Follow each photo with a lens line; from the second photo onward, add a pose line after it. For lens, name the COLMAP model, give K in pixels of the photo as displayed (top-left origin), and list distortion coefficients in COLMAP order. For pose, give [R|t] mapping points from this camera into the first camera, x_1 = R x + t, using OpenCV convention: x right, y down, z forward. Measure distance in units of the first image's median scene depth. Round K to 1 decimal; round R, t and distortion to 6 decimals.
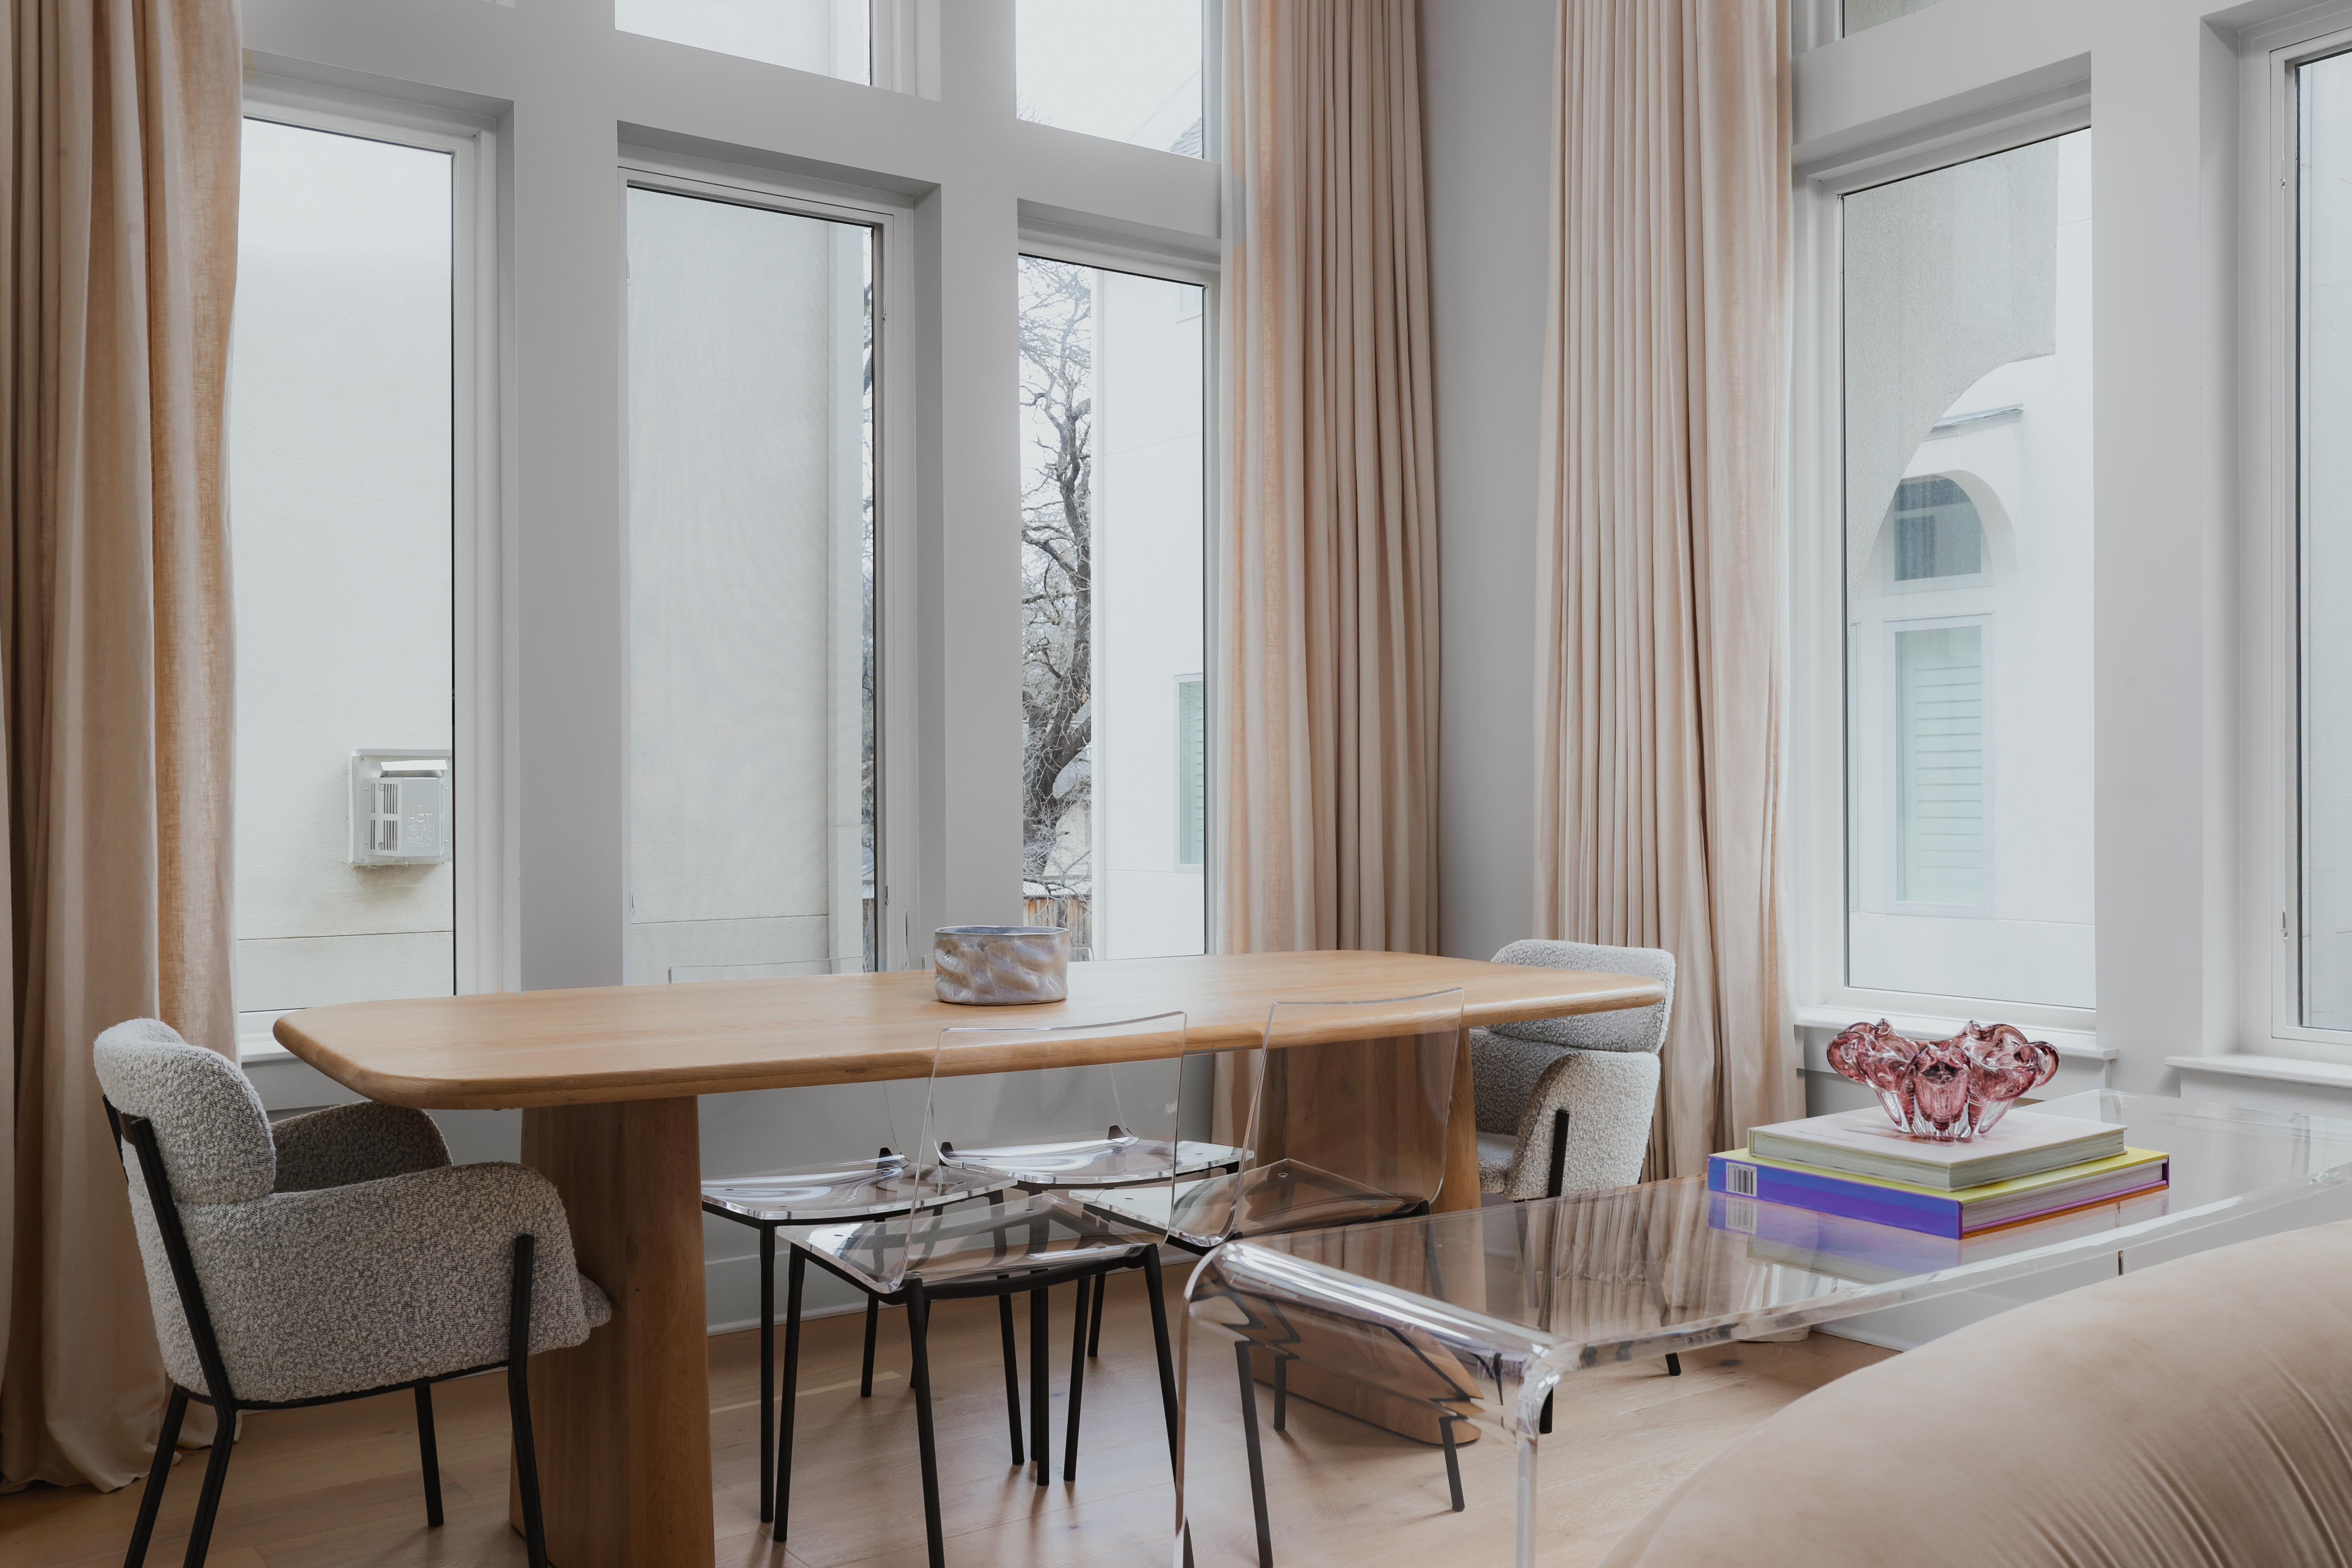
lens RADIAL K [[2001.7, 0, 1176.0], [0, 2001.7, 784.0], [0, 0, 1]] dist [0.001393, 0.000833]
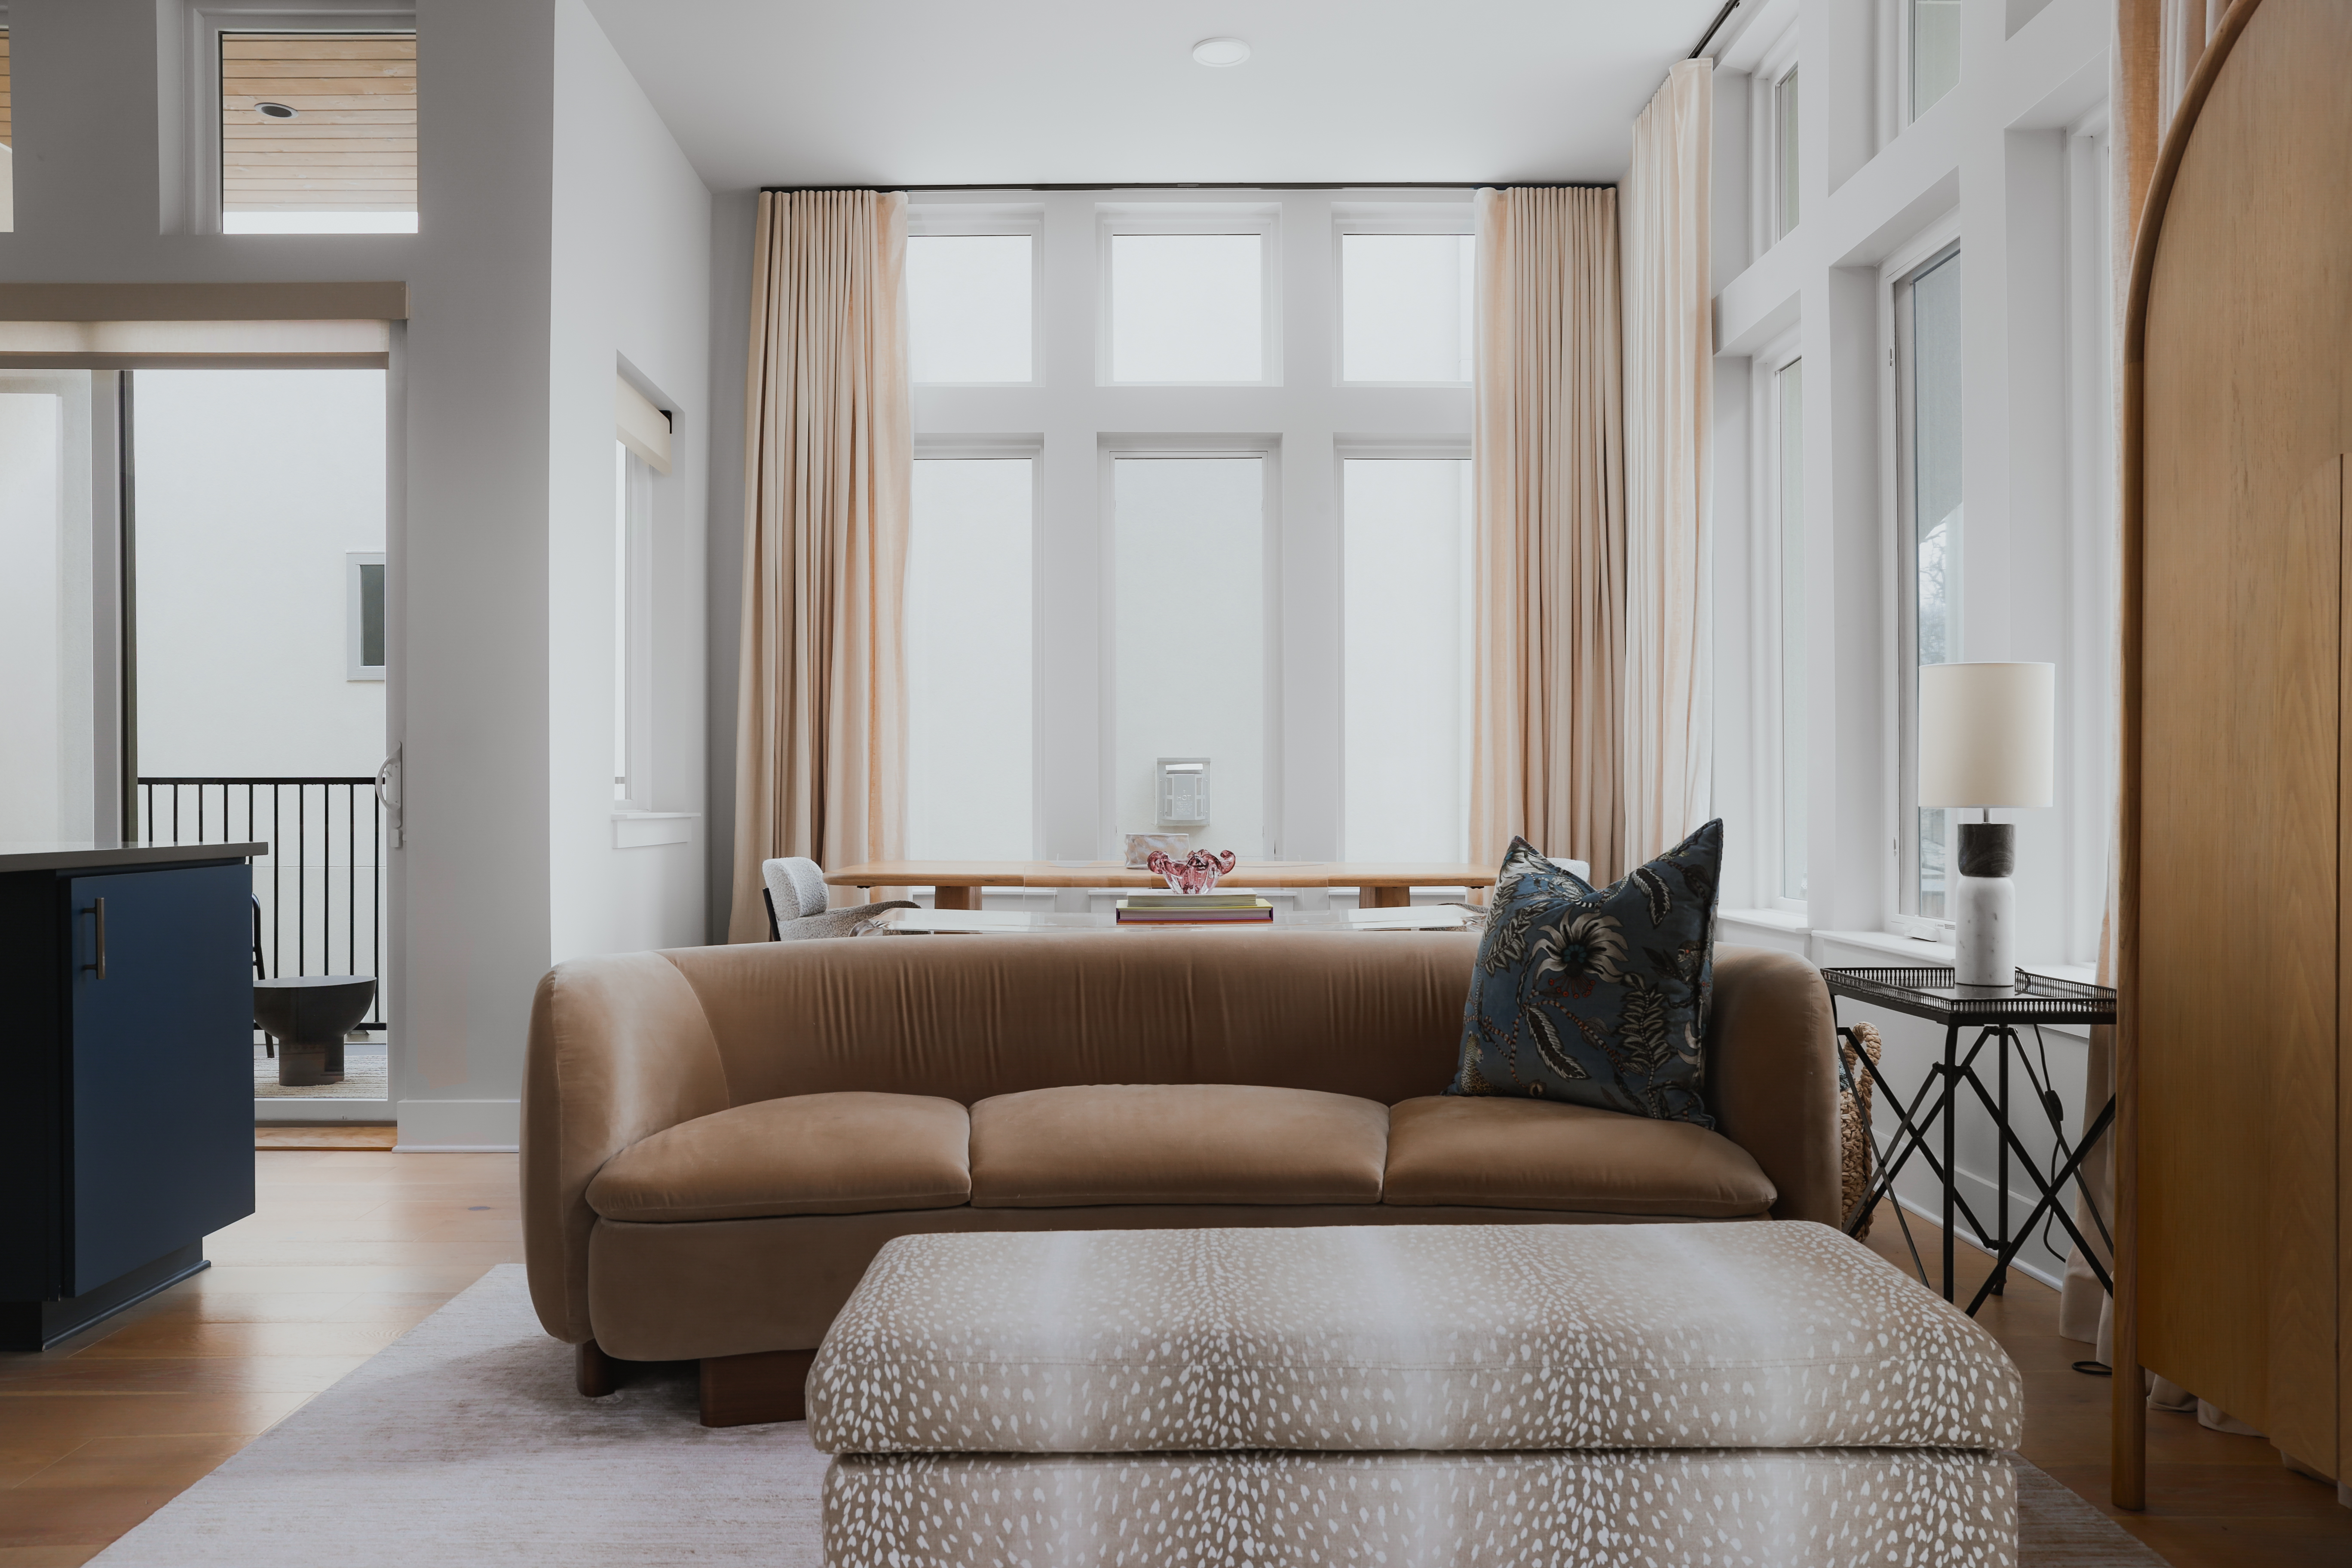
lens RADIAL K [[1704.8, 0, 1176.4], [0, 1704.8, 816.8], [0, 0, 1]] dist [-0.033990, -0.000687]
pose [[0.815210, 0.005586, -0.579138, 0.667201], [-0.000179, 0.999956, 0.009393, 0.027793], [0.579165, -0.007554, 0.815175, -0.283662]]
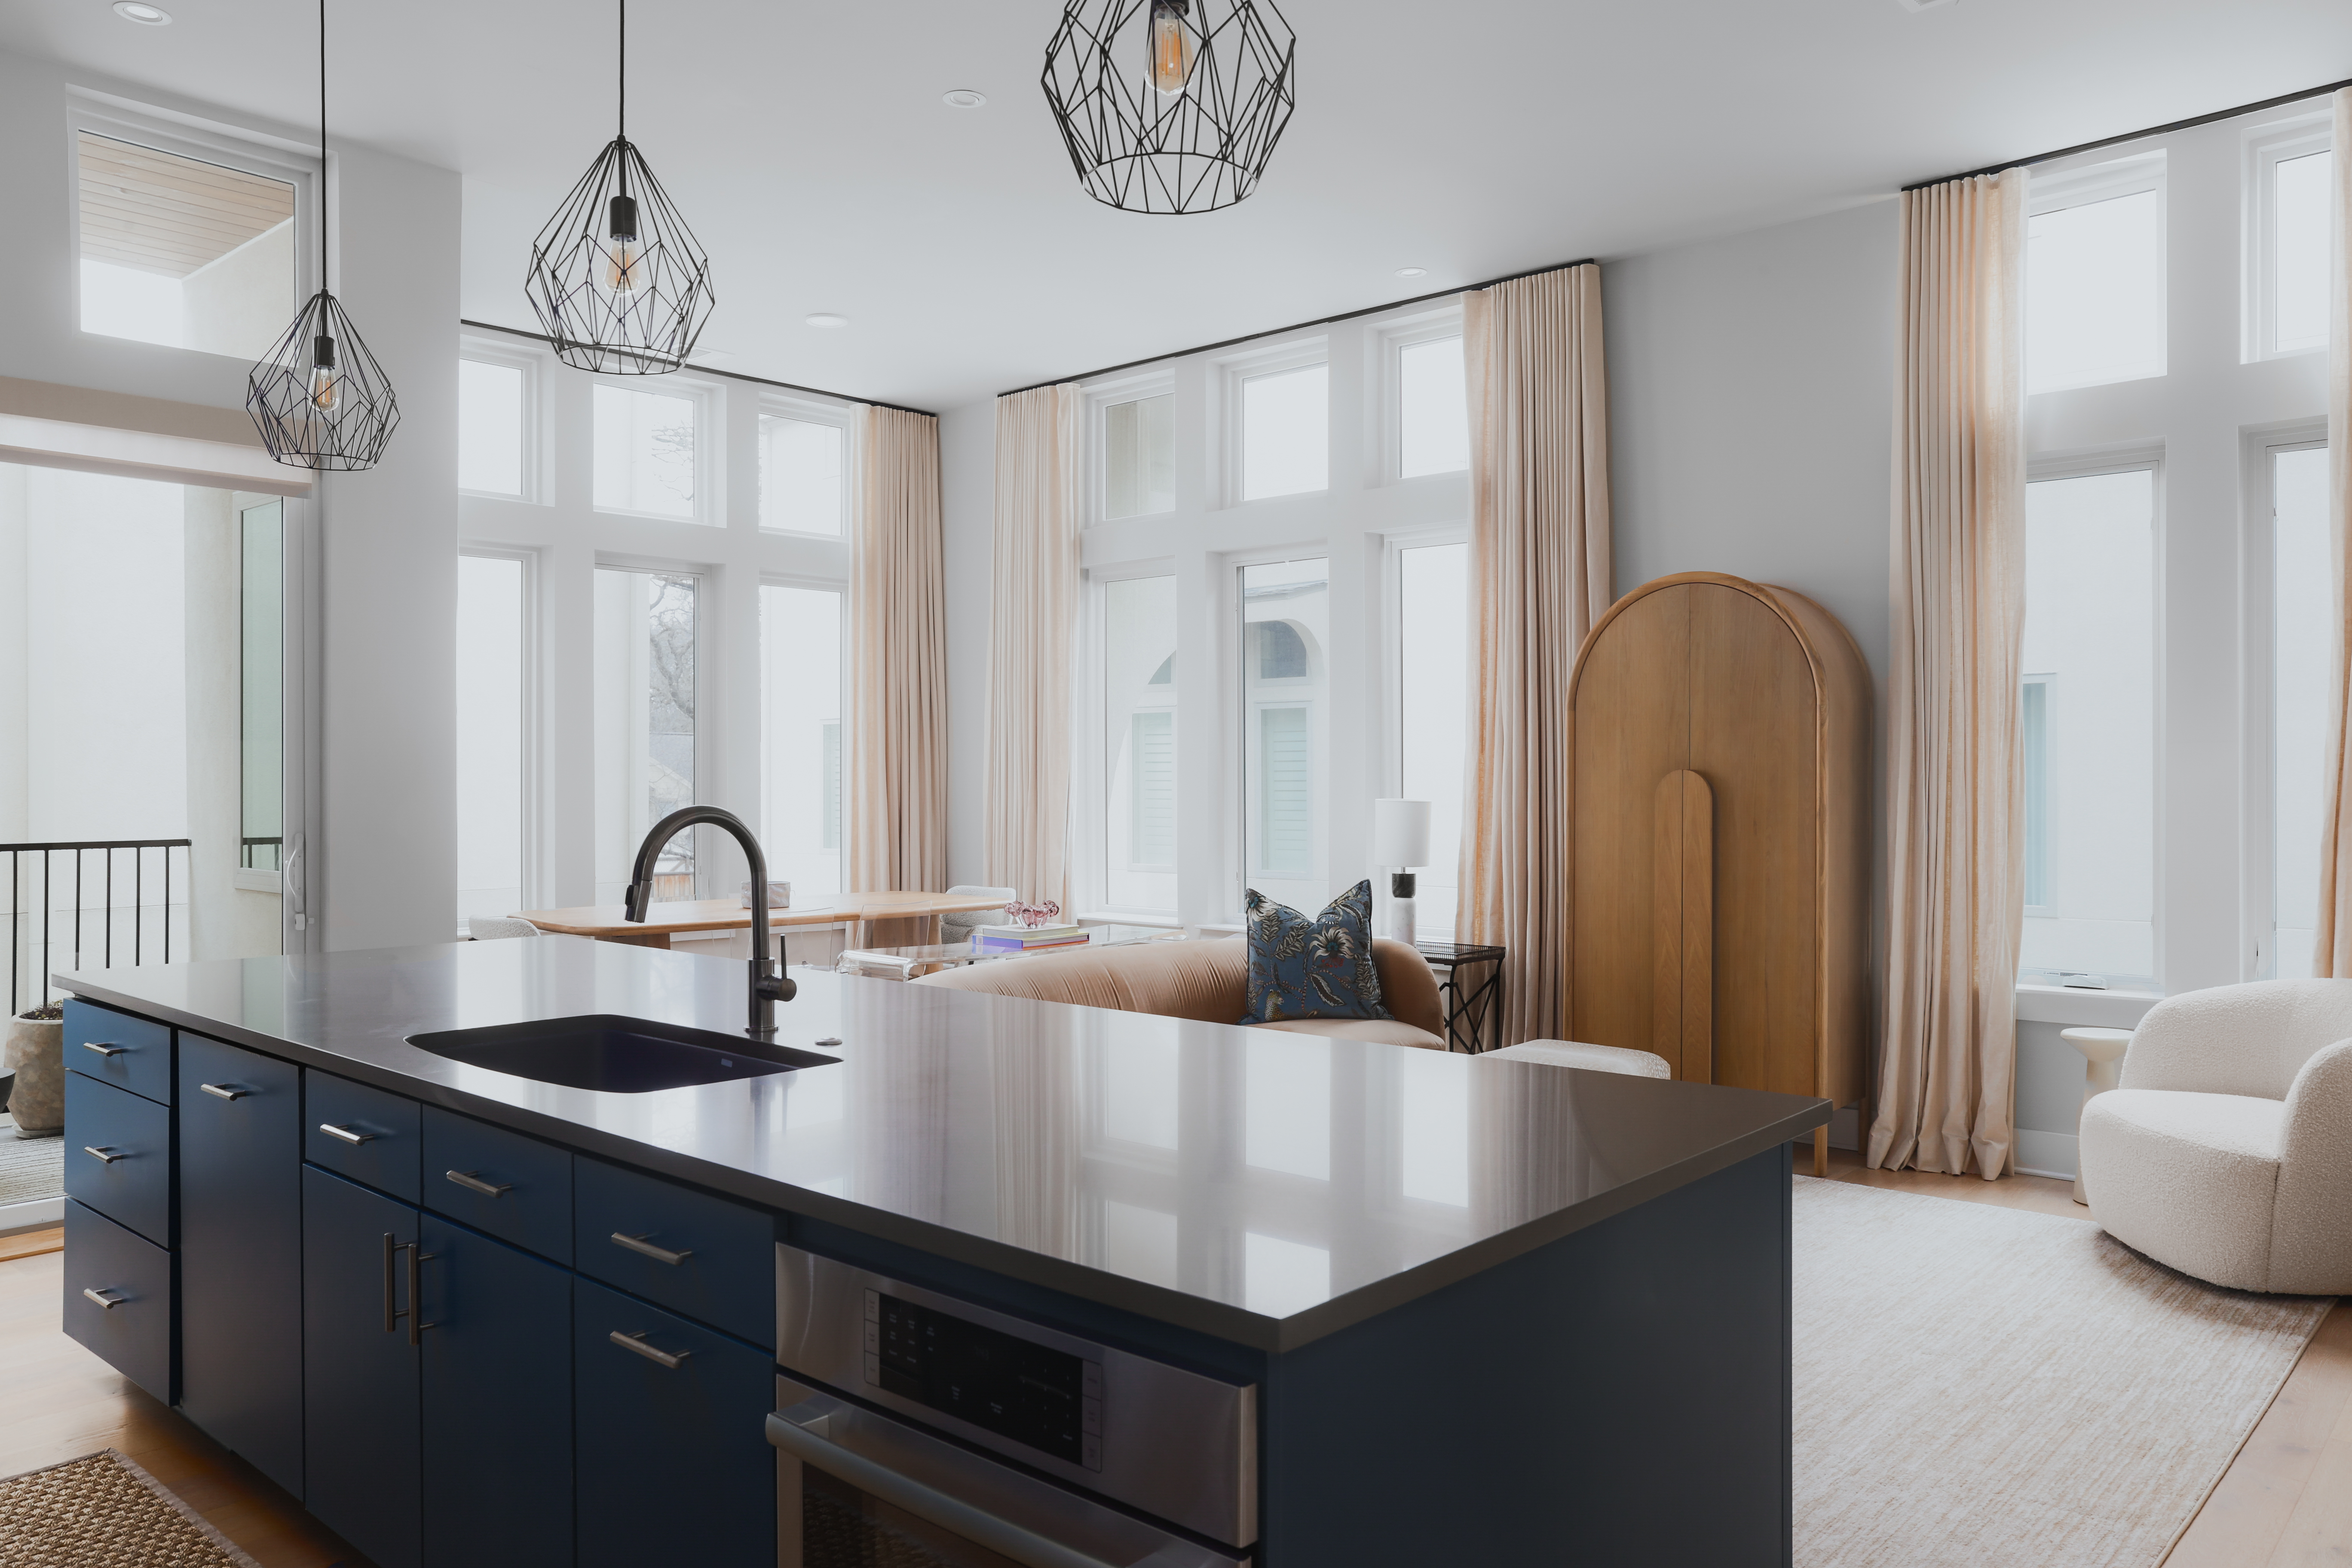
lens RADIAL K [[1704.8, 0, 1176.0], [0, 1704.8, 784.0], [0, 0, 1]] dist [-0.003571, -0.000309]
pose [[0.978388, 0.002888, 0.206760, -0.013673], [-0.003915, 0.999982, 0.004558, -0.053511], [-0.206743, -0.005269, 0.978381, -1.009095]]
